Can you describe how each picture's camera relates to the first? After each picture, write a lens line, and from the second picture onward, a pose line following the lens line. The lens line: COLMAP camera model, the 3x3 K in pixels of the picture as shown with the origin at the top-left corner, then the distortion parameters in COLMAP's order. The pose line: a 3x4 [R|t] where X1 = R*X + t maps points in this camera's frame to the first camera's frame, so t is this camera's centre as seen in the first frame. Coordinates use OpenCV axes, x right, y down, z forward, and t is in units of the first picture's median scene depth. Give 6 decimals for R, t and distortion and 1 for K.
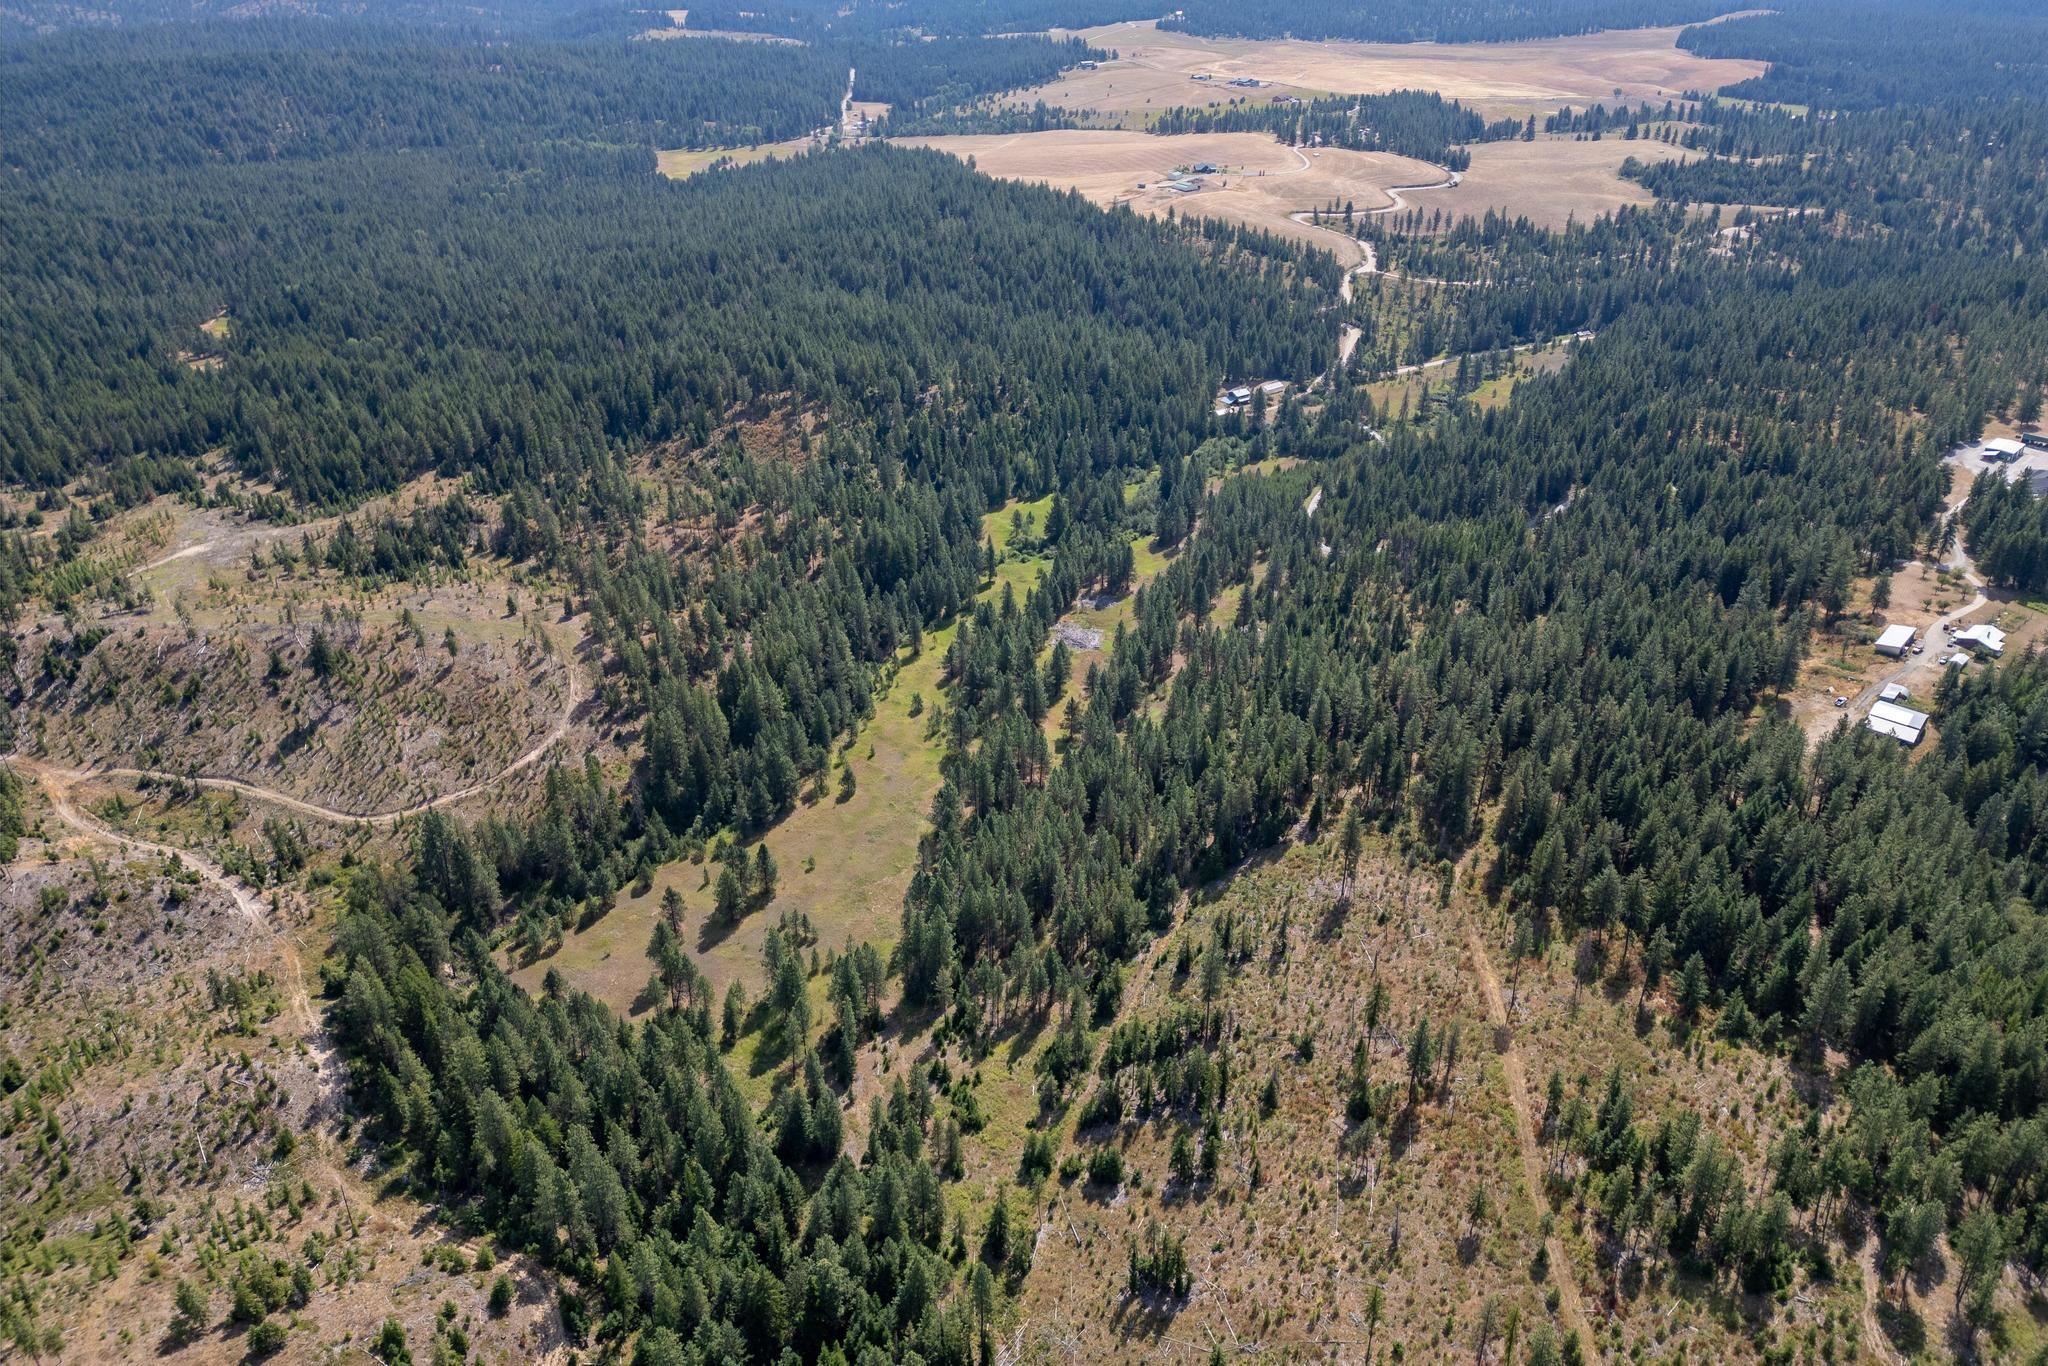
lens RADIAL K [[1397.6, 0, 1013.8], [0, 1397.6, 629.5], [0, 0, 1]] dist [0.083928, -0.085114]
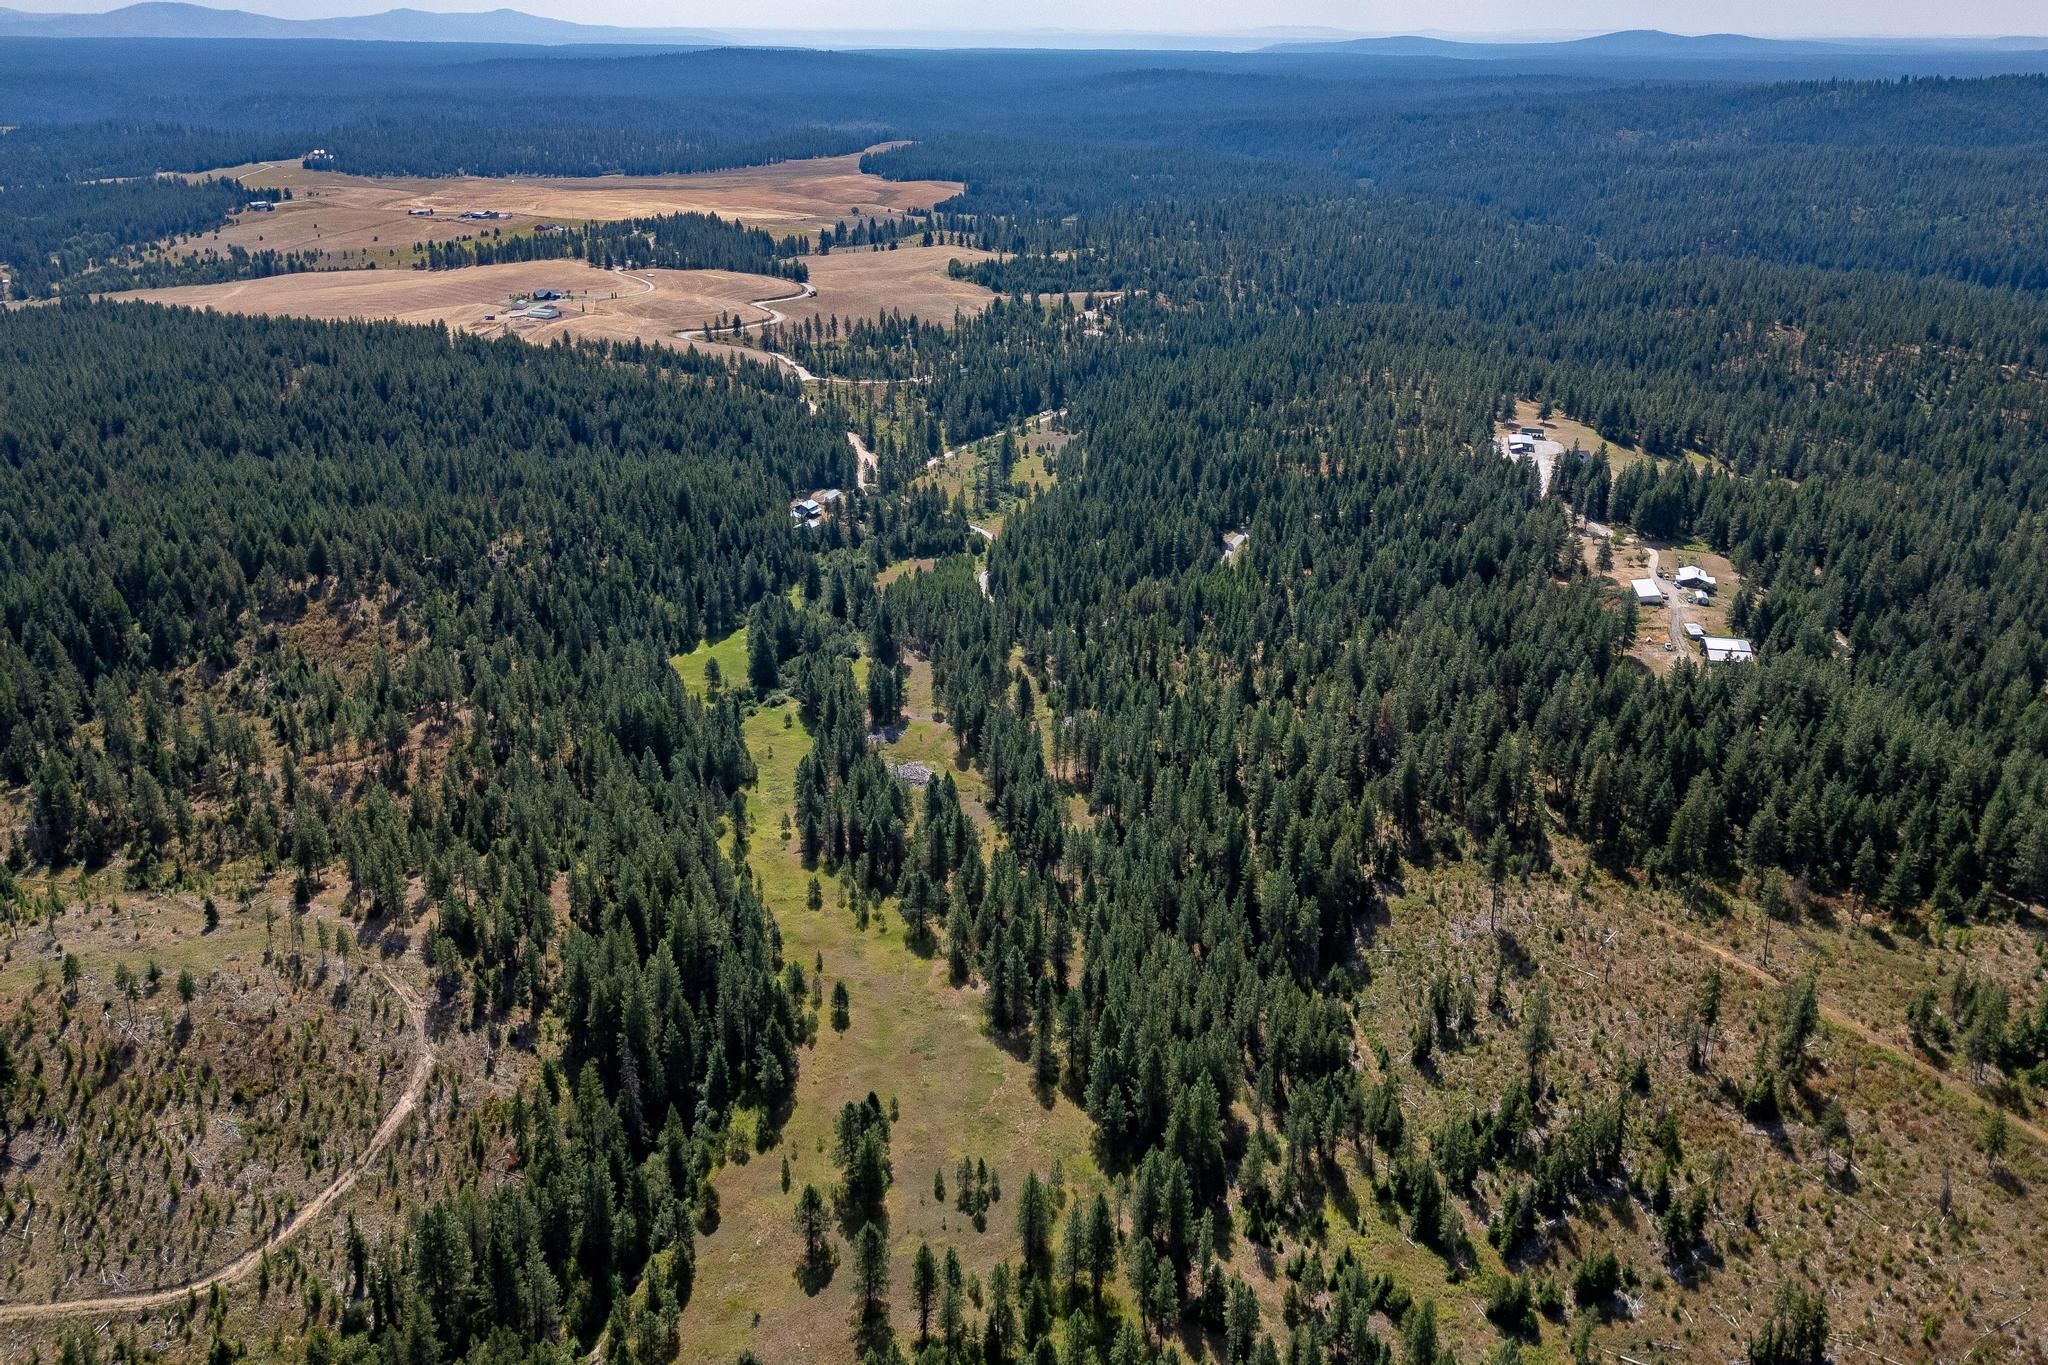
lens RADIAL K [[1564.3, 0, 1023.8], [0, 1564.3, 578.3], [0, 0, 1]] dist [0.078718, -0.067565]
pose [[0.851300, -0.167614, 0.497185, -0.330452], [0.239758, 0.967151, -0.084473, -0.012084], [-0.466694, 0.191116, 0.863522, 0.139158]]
